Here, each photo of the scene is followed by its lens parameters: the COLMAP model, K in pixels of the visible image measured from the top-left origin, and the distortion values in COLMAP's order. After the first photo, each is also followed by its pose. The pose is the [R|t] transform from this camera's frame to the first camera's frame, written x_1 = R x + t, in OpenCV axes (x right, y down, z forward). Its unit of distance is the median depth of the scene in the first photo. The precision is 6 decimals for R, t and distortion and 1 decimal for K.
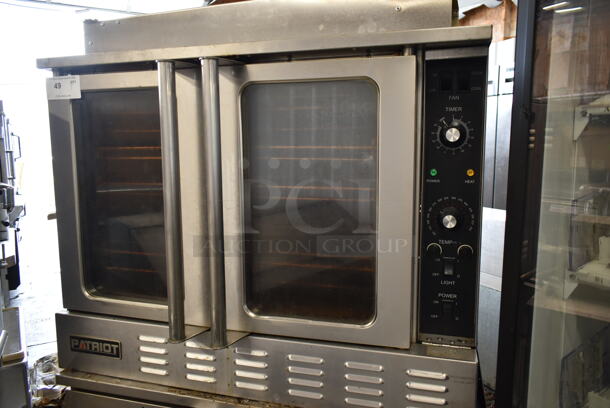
lens RADIAL K [[470.5, 0, 305.4], [0, 470.5, 202.8], [0, 0, 1]] dist [-0.011685, 0.001013]
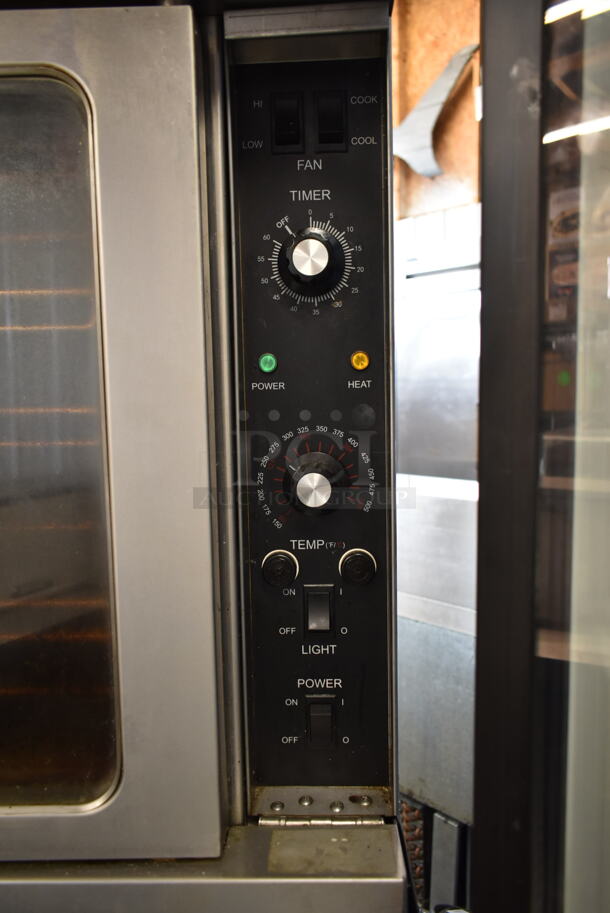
lens RADIAL K [[704.2, 0, 306.6], [0, 704.2, 453.1], [0, 0, 1]] dist [-0.011685, 0.001013]
pose [[0.965633, -0.036115, 0.257388, 0.153940], [0.046405, 0.998344, -0.034013, 0.028762], [-0.255733, 0.044788, 0.965709, 0.446521]]
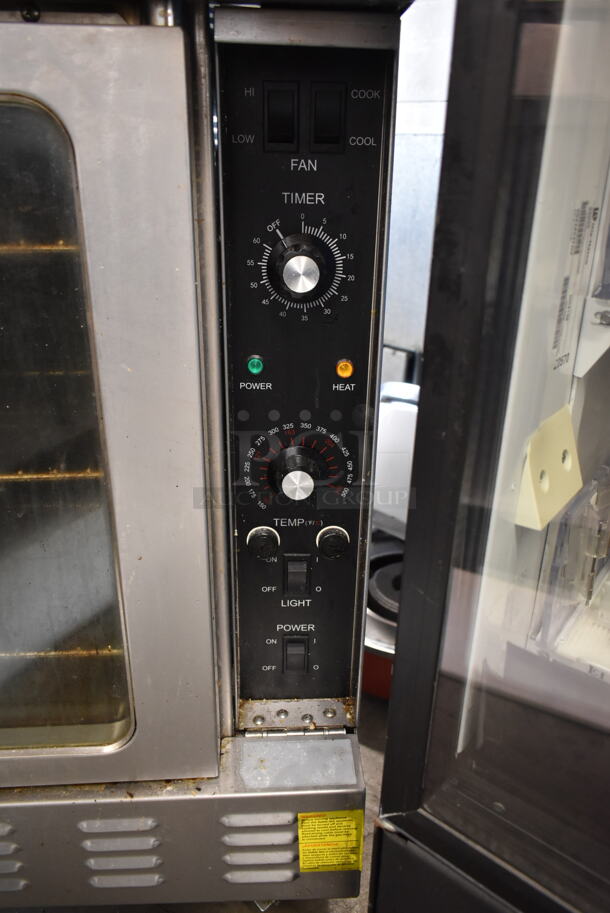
lens RADIAL K [[704.2, 0, 301.7], [0, 704.2, 458.2], [0, 0, 1]] dist [-0.011685, 0.001013]
pose [[0.942162, -0.116112, 0.314402, 0.116369], [0.018279, 0.954477, 0.297723, -0.164837], [-0.334659, -0.274757, 0.901395, 0.441746]]
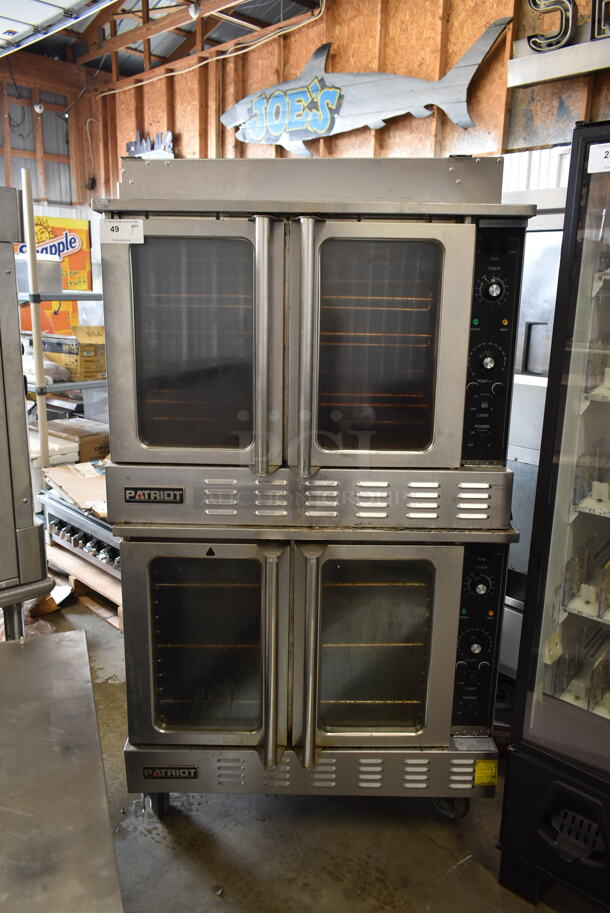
lens RADIAL K [[704.2, 0, 304.0], [0, 704.2, 455.5], [0, 0, 1]] dist [-0.011685, 0.001013]
pose [[0.961279, -0.043091, 0.272189, -0.644670], [0.013842, 0.994003, 0.108478, 0.072595], [-0.275231, -0.100510, 0.956110, -0.618270]]
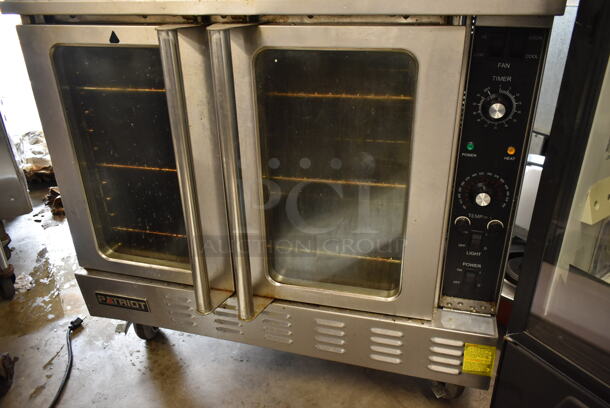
lens RADIAL K [[470.5, 0, 305.2], [0, 470.5, 206.8], [0, 0, 1]] dist [-0.011685, 0.001013]
pose [[0.999747, -0.021820, 0.005534, -0.056275], [0.018784, 0.944122, 0.329059, -0.261080], [-0.012405, -0.328872, 0.944293, 0.104331]]
